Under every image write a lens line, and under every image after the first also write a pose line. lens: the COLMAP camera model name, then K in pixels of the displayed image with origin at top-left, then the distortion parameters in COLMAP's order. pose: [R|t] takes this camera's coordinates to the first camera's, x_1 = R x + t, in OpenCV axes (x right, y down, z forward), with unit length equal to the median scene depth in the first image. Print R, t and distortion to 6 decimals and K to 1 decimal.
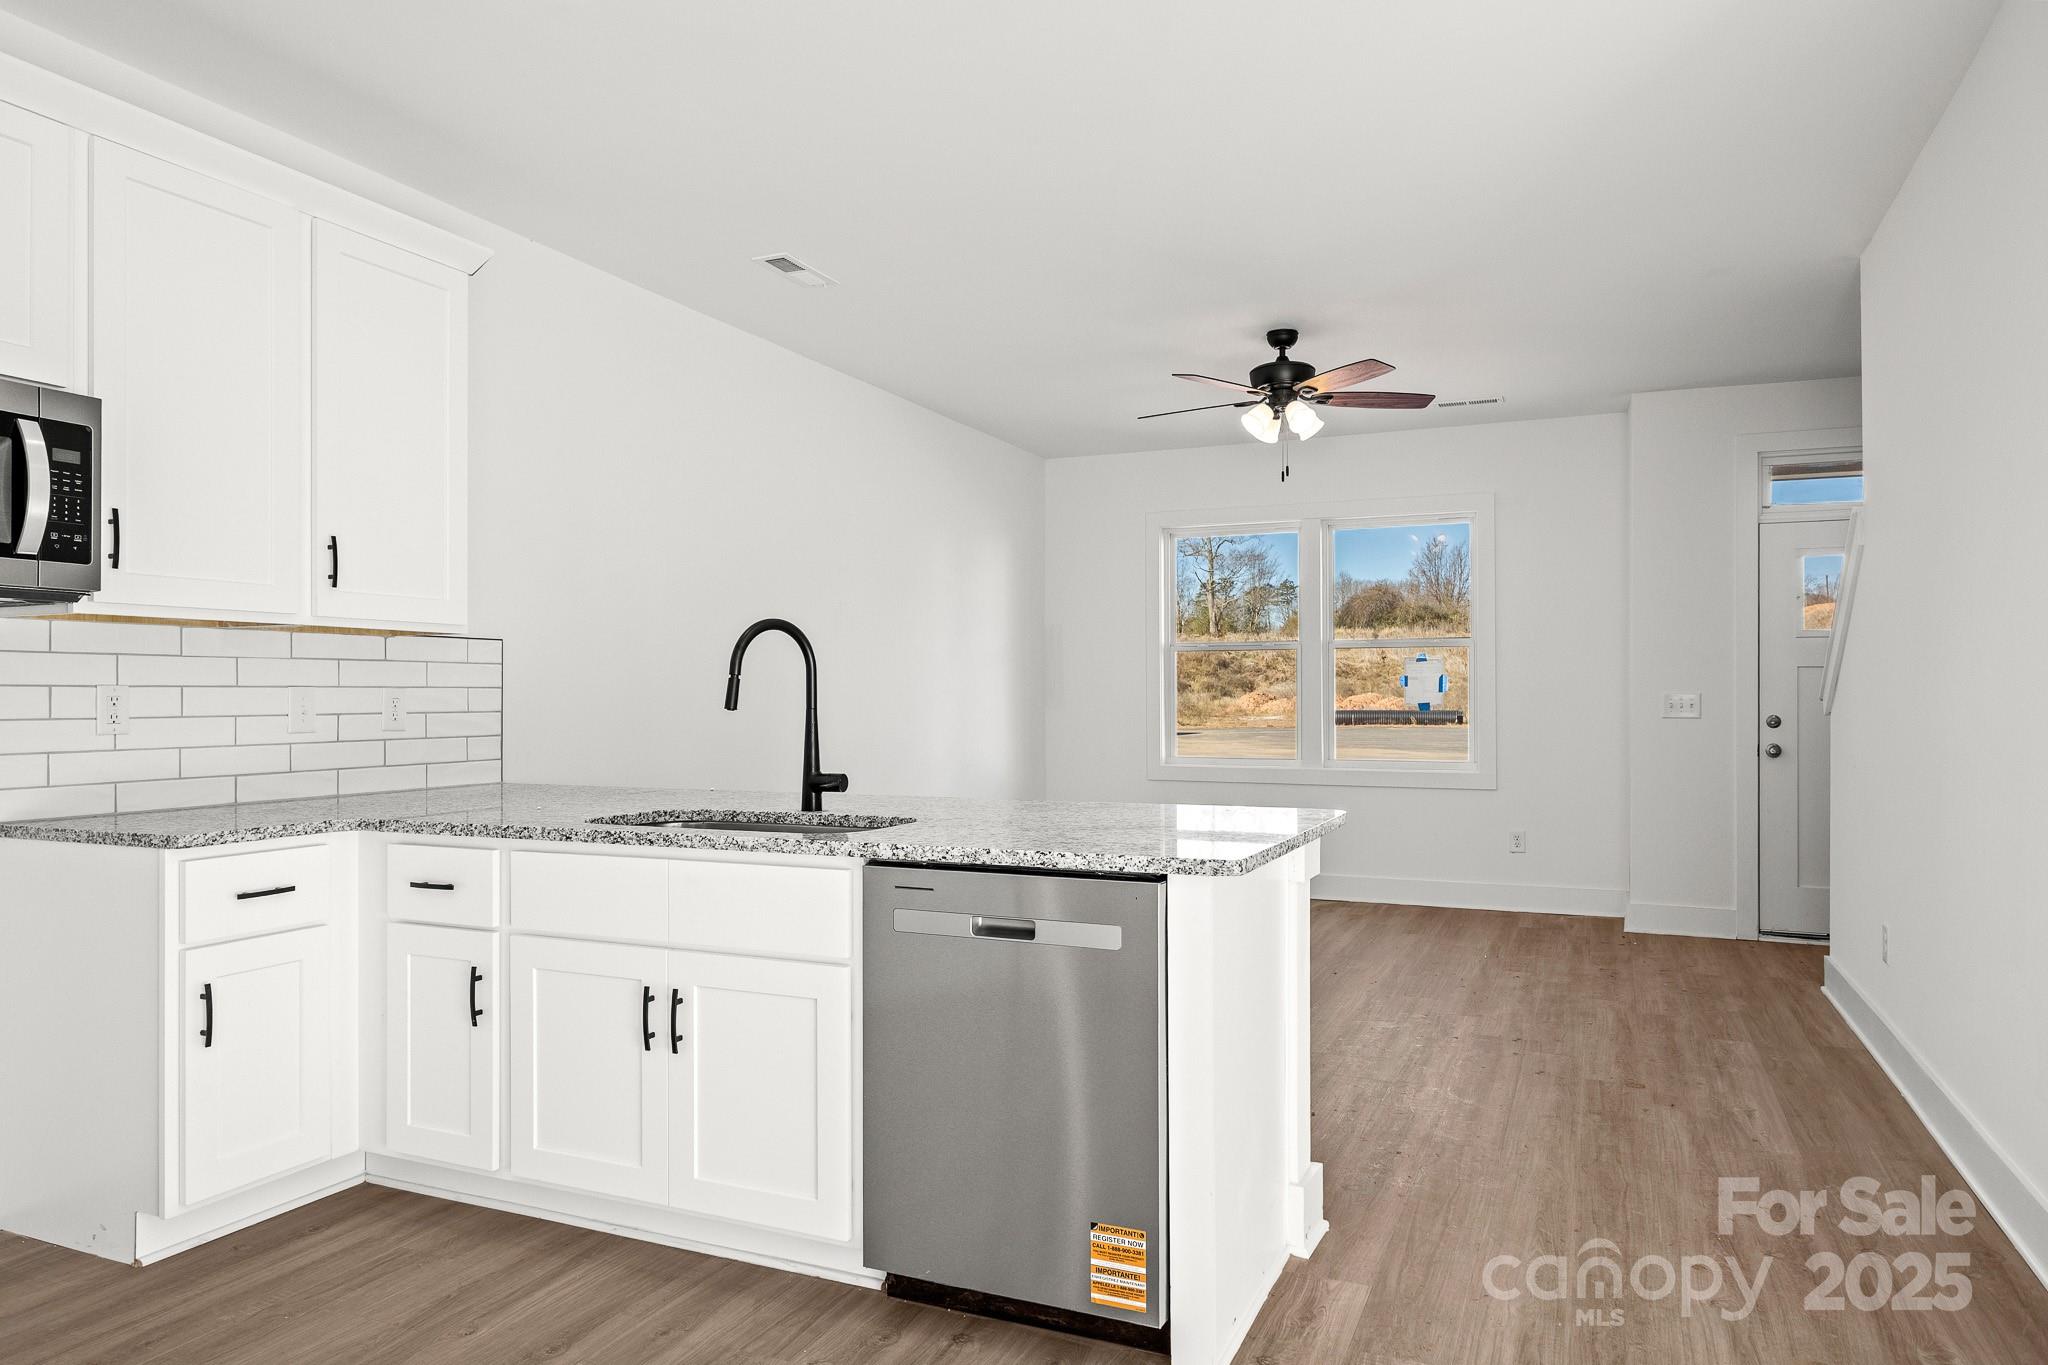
lens RADIAL K [[1311.8, 0, 1019.3], [0, 1311.8, 689.6], [0, 0, 1]] dist [0.011944, -0.008943]
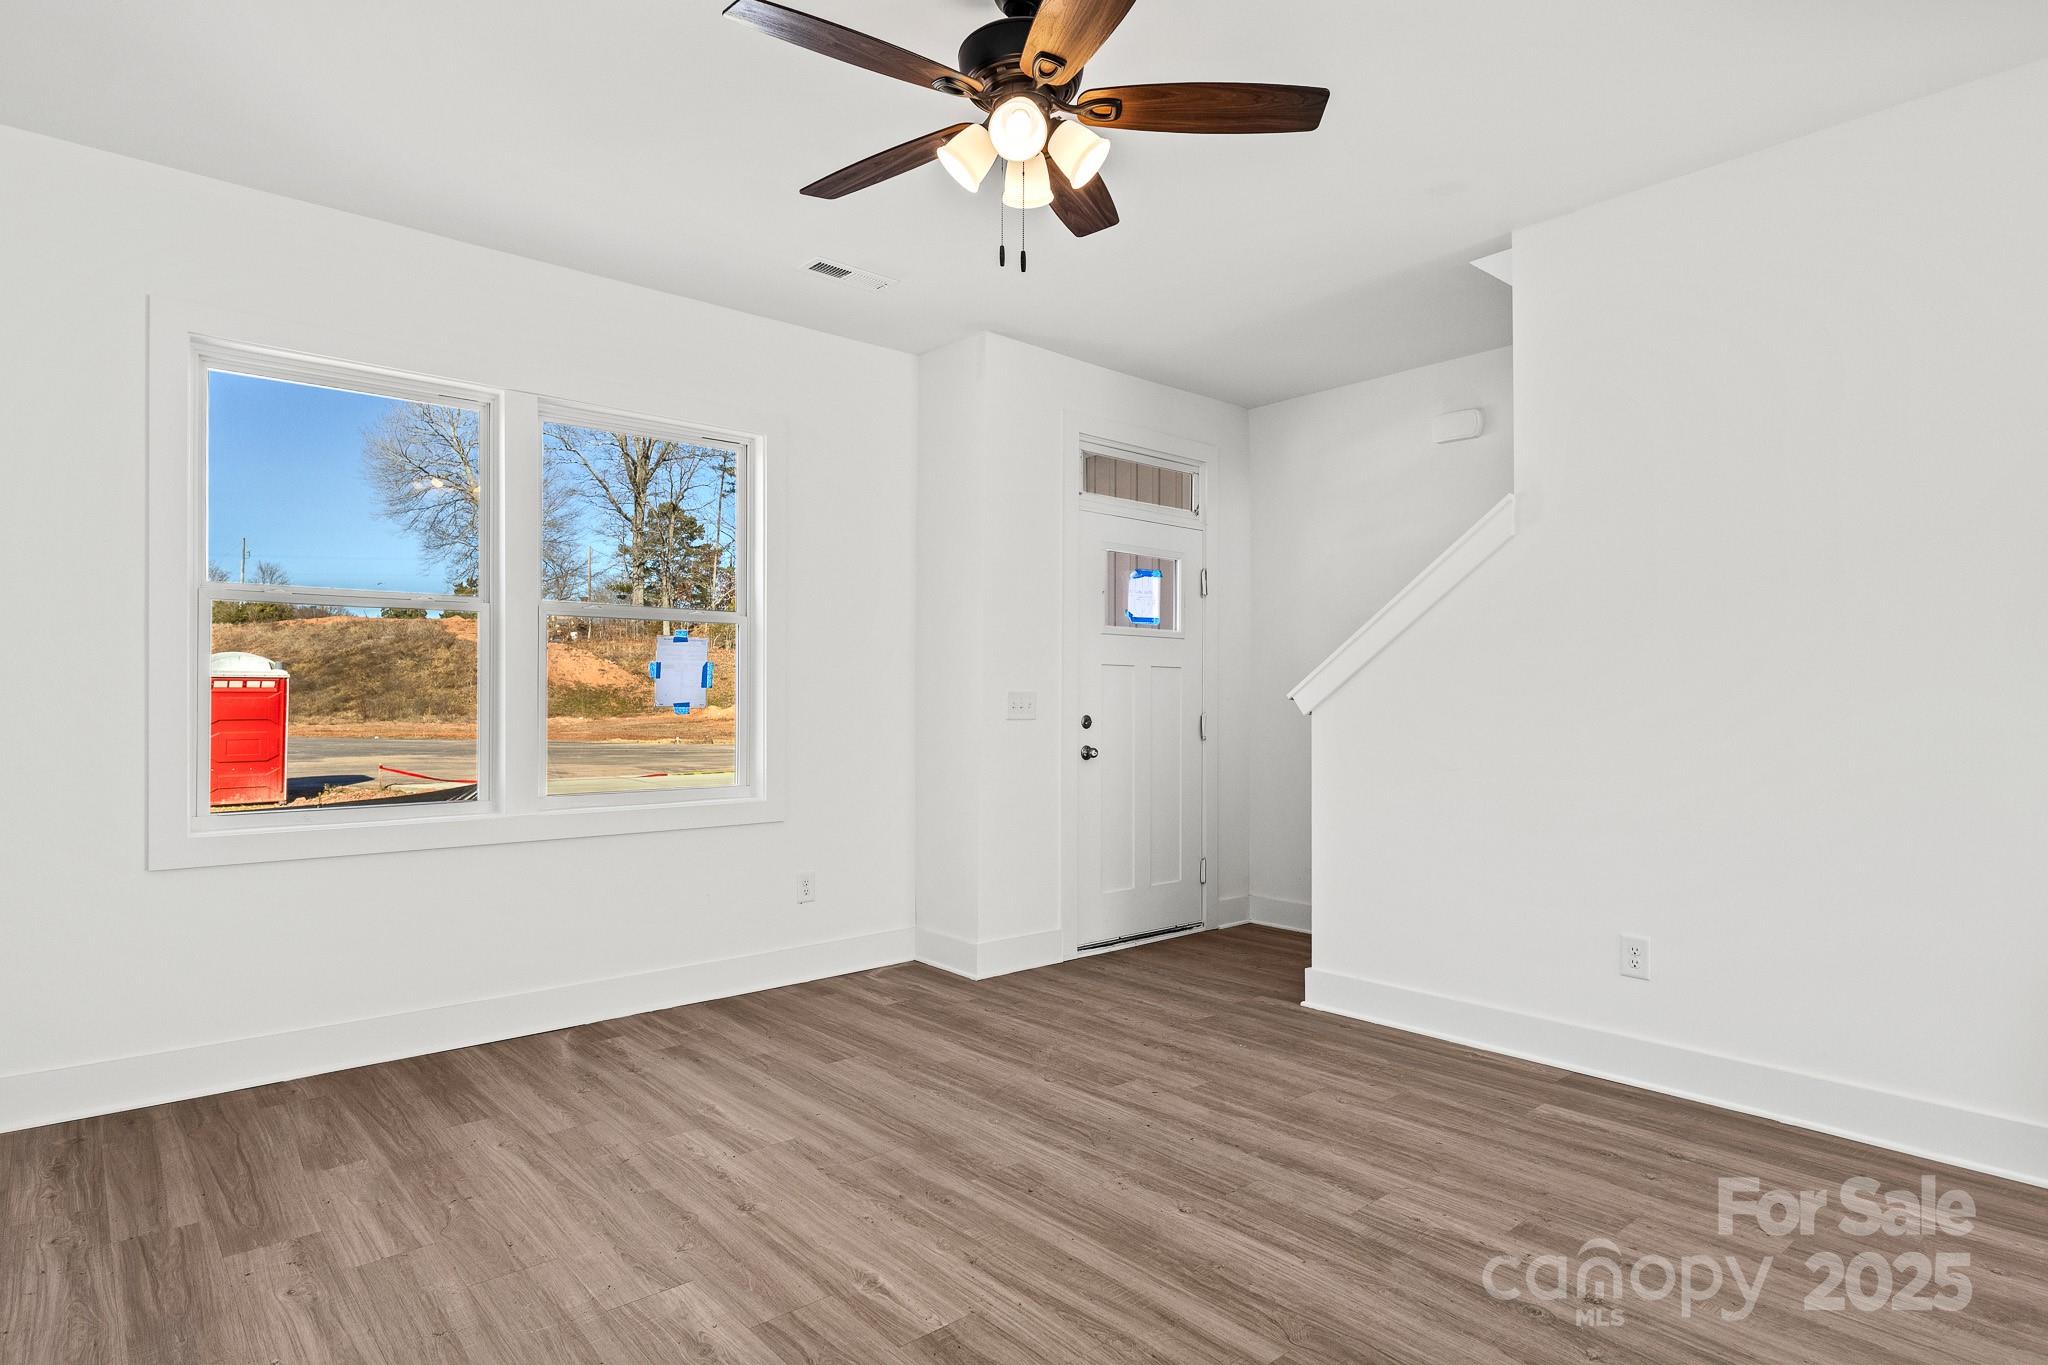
lens RADIAL K [[1114.2, 0, 1050.0], [0, 1114.2, 745.2], [0, 0, 1]] dist [0.019578, -0.006491]
pose [[0.403051, -0.041814, 0.914222, -0.334559], [-0.007874, 0.998760, 0.049152, 0.000429], [-0.915144, -0.027010, 0.402222, 1.435982]]
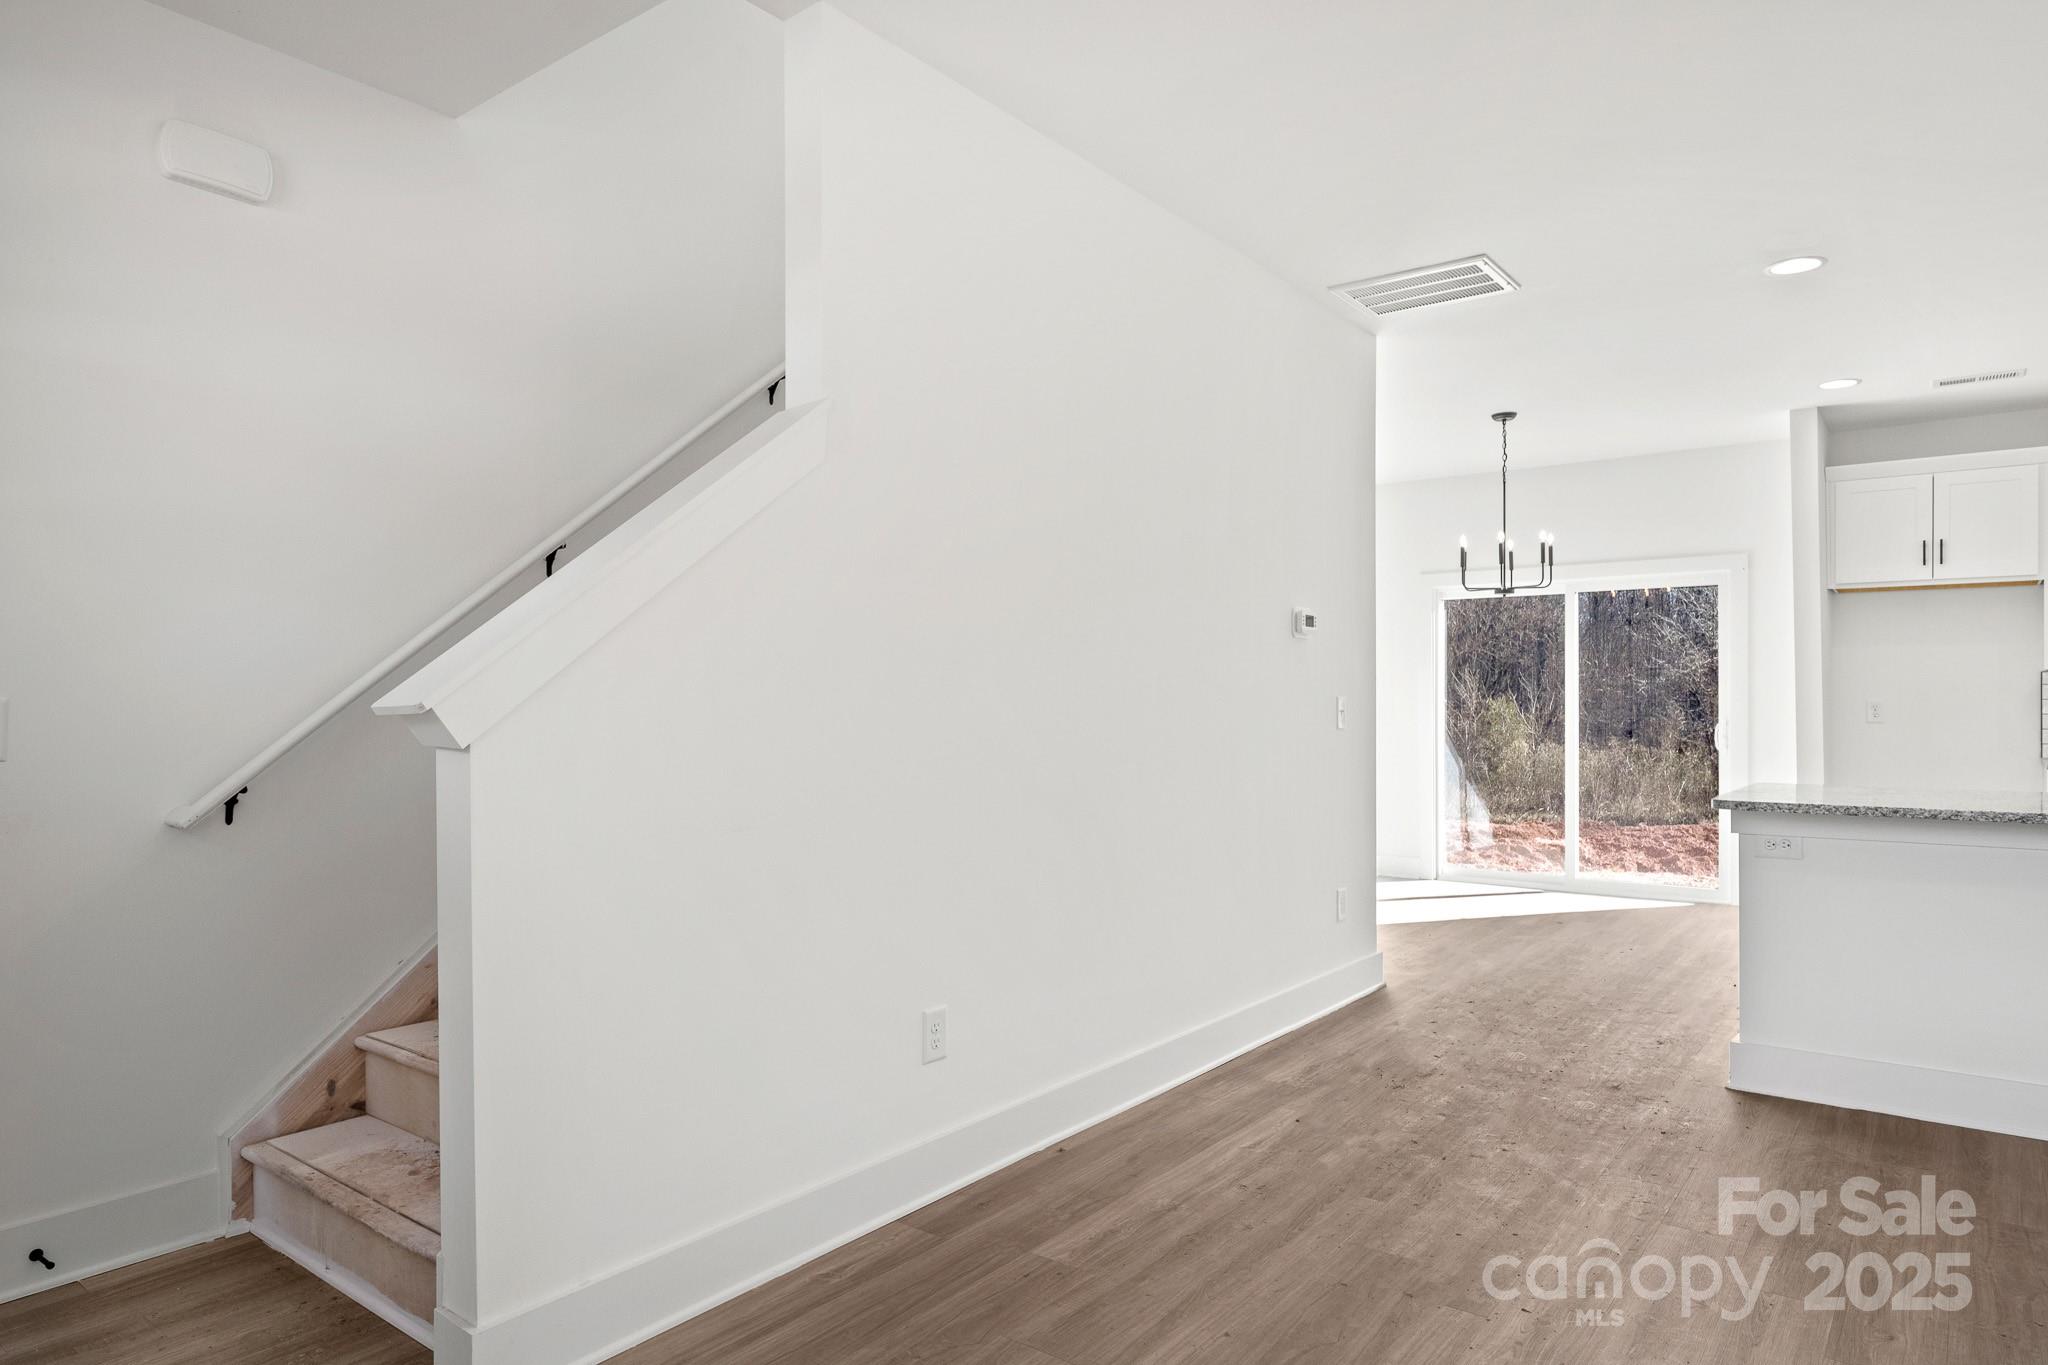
lens RADIAL K [[1253.2, 0, 1004.3], [0, 1253.2, 698.5], [0, 0, 1]] dist [-0.006991, -0.000383]
pose [[-0.971898, 0.002250, 0.235393, 0.608146], [-0.000737, 0.999920, -0.012603, 0.014117], [-0.235402, -0.012423, -0.971819, 2.264827]]
